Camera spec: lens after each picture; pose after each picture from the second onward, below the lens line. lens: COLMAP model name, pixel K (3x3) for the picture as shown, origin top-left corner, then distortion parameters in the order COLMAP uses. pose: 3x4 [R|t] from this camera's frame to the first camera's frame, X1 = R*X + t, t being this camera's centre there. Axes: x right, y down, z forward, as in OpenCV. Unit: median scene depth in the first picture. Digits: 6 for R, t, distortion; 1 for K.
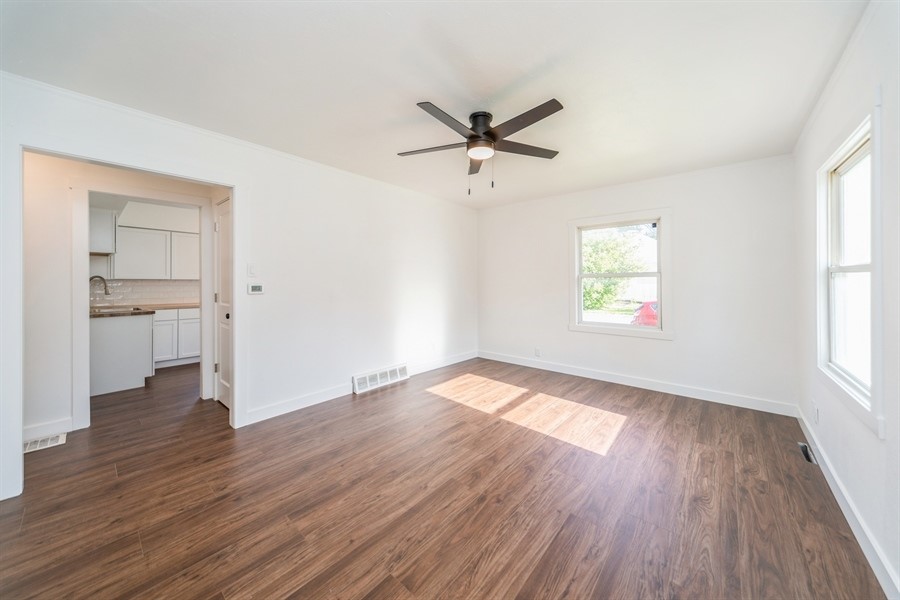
lens RADIAL K [[314.9, 0, 447.5], [0, 314.9, 279.5], [0, 0, 1]] dist [0.000147, 0.000010]
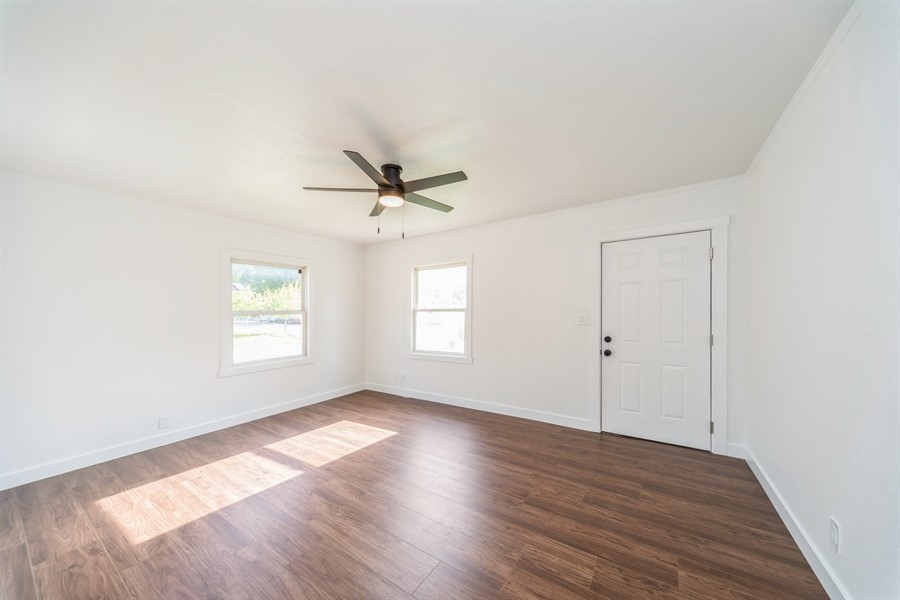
lens RADIAL K [[314.9, 0, 452.6], [0, 314.9, 307.5], [0, 0, 1]] dist [0.000147, 0.000010]
pose [[-0.132354, 0.018041, 0.991038, -0.770666], [0.013600, 0.999773, -0.016383, -0.006078], [-0.991109, 0.011309, -0.132570, 0.698430]]
